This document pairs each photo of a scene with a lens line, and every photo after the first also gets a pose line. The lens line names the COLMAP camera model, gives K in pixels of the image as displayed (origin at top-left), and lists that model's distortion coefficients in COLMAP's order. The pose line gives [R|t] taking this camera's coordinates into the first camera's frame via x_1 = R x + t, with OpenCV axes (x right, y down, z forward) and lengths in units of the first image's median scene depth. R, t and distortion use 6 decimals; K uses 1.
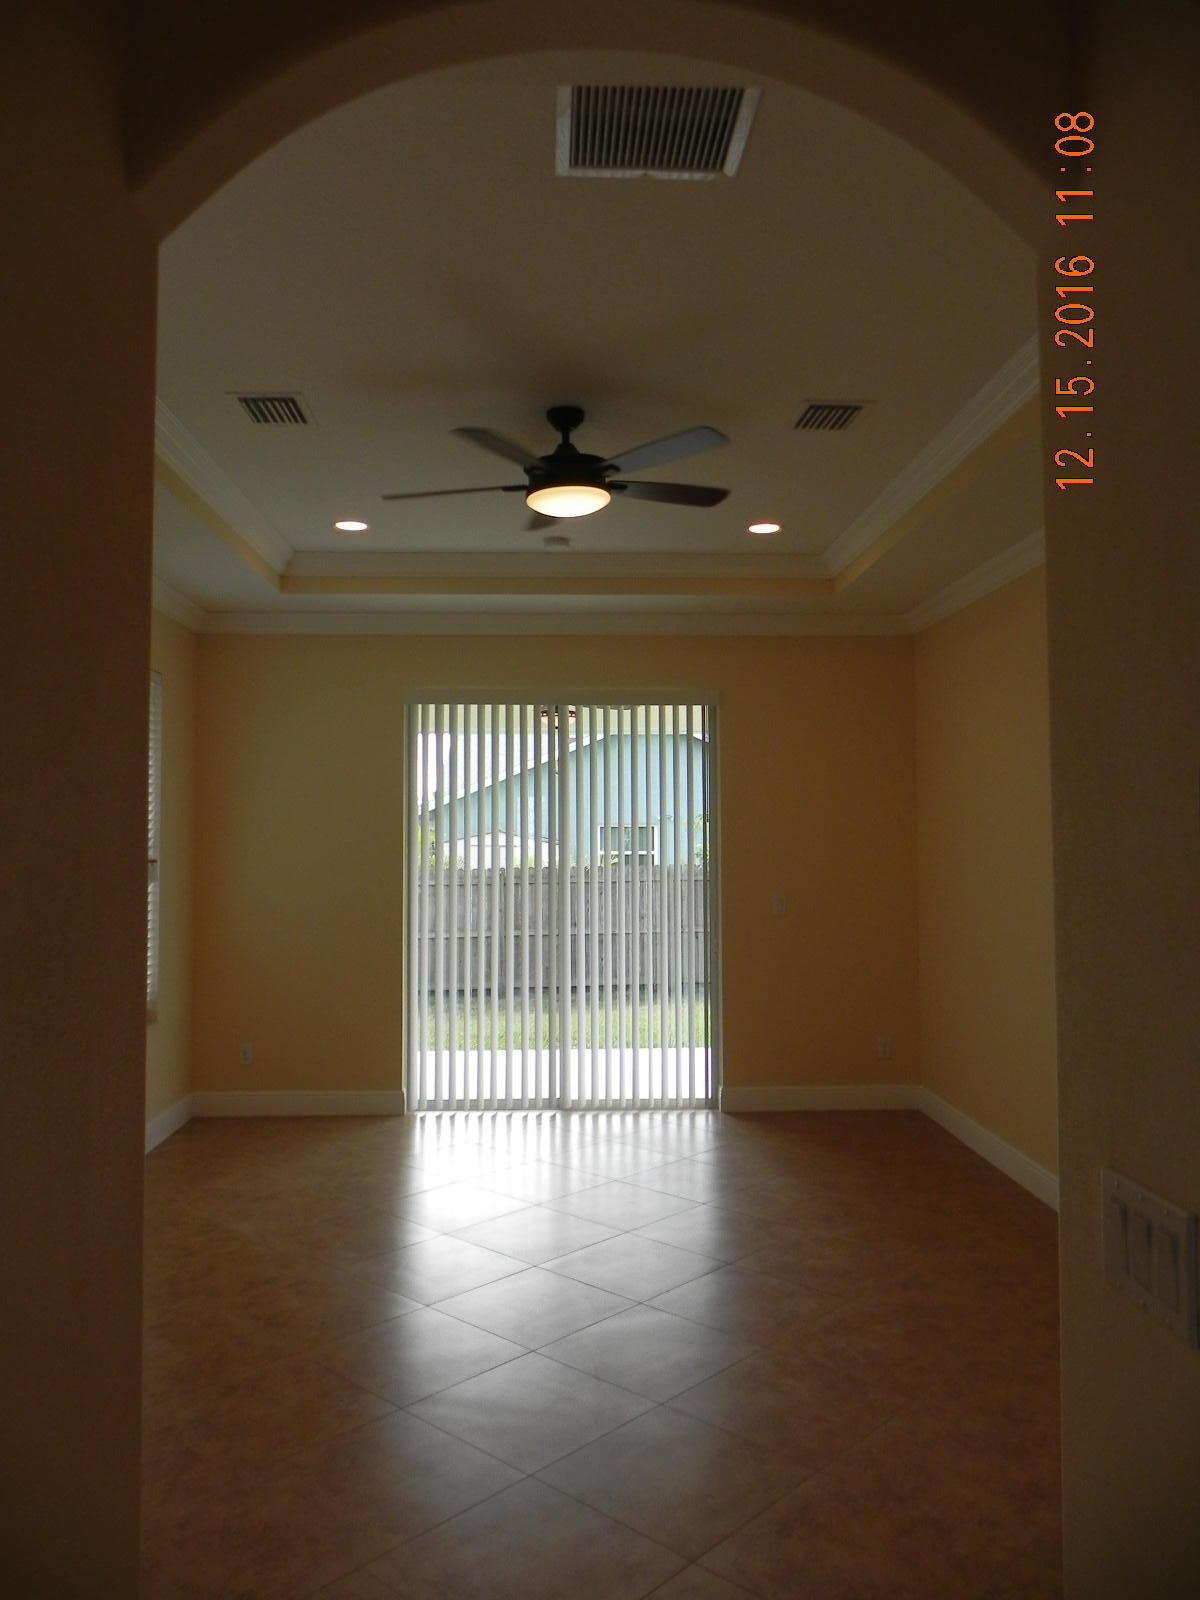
lens RADIAL K [[1181.3, 0, 606.1], [0, 1181.3, 802.4], [0, 0, 1]] dist [-0.024066, 0.014637]
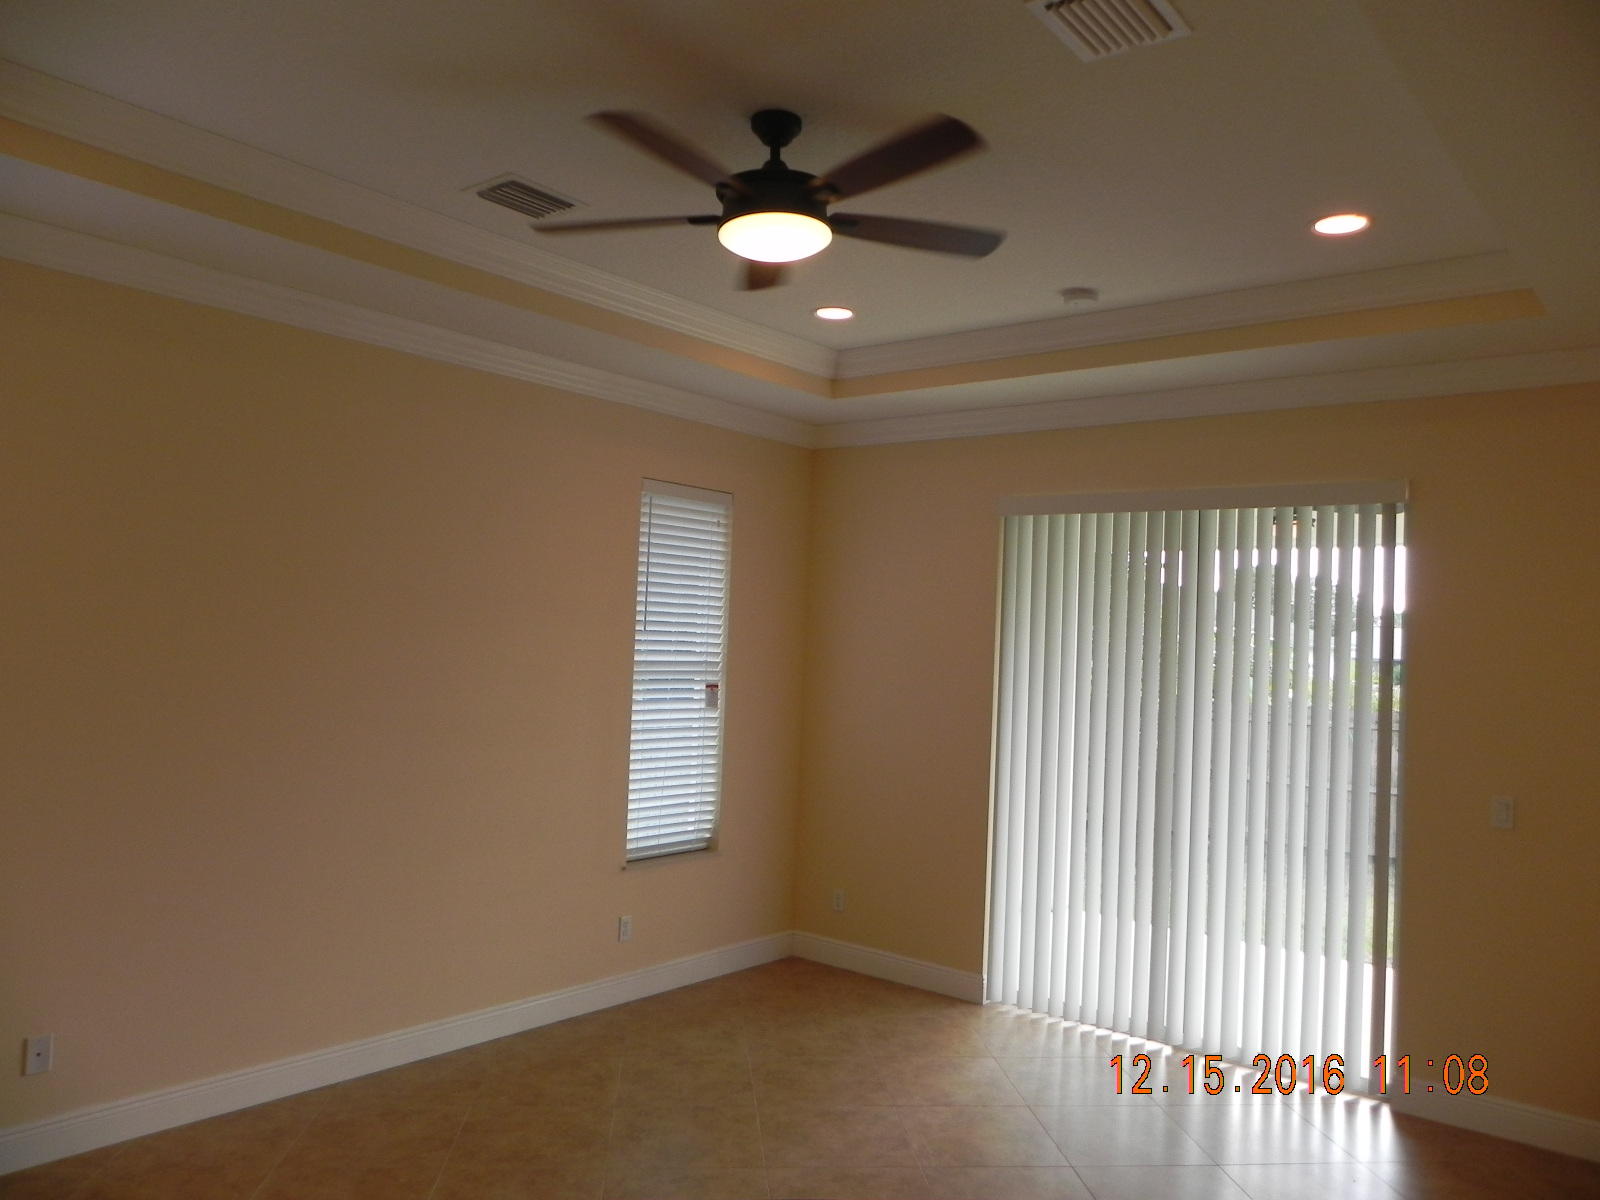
lens RADIAL K [[1181.3, 0, 801.0], [0, 1181.3, 601.7], [0, 0, 1]] dist [-0.024066, 0.014637]
pose [[0.764282, 0.010321, -0.644800, 0.294034], [-0.026267, 0.999540, -0.015136, -0.006098], [0.644348, 0.028505, 0.764201, 0.289418]]
